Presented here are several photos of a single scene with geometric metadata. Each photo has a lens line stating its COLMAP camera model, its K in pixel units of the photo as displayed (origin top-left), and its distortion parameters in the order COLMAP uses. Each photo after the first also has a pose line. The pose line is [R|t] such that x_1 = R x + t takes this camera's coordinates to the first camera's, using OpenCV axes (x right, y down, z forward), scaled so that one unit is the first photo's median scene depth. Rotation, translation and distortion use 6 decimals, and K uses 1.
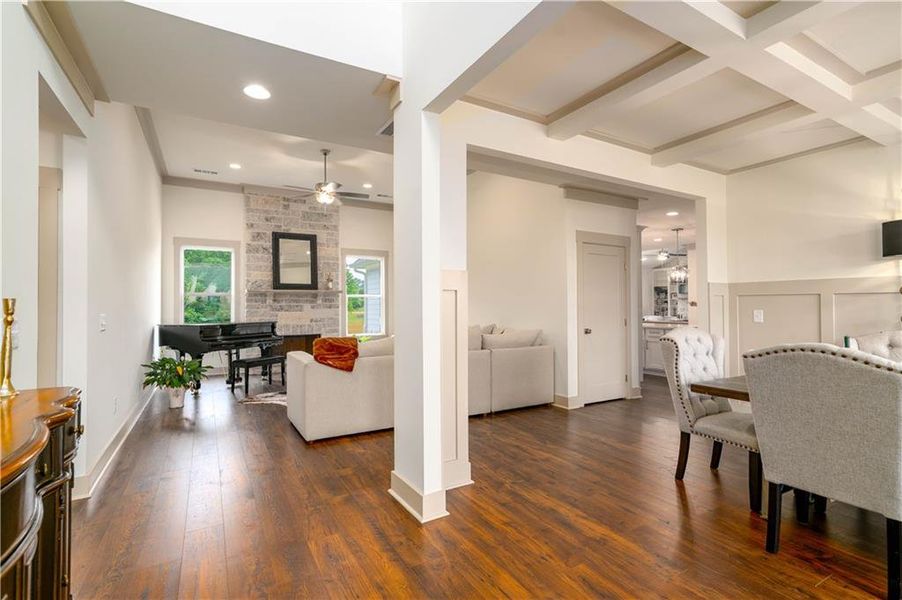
lens RADIAL K [[423.0, 0, 447.2], [0, 423.0, 301.6], [0, 0, 1]] dist [-0.000018, 0.000079]
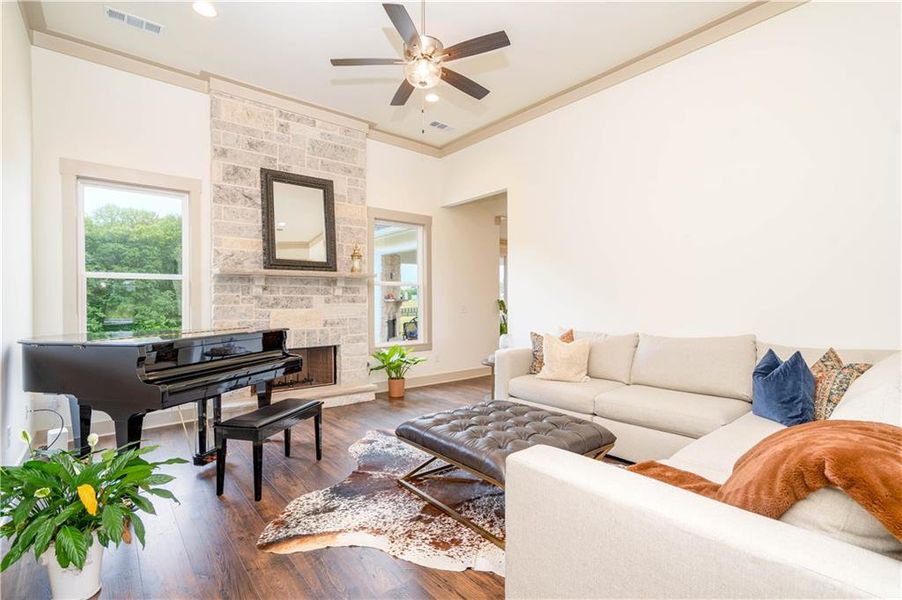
lens RADIAL K [[418.7, 0, 451.0], [0, 418.7, 300.0], [0, 0, 1]] dist [0.001573, 0.000102]
pose [[0.984423, 0.001616, 0.175809, -0.261126], [-0.003562, 0.999936, 0.010756, 0.005378], [-0.175781, -0.011215, 0.984365, 0.400511]]
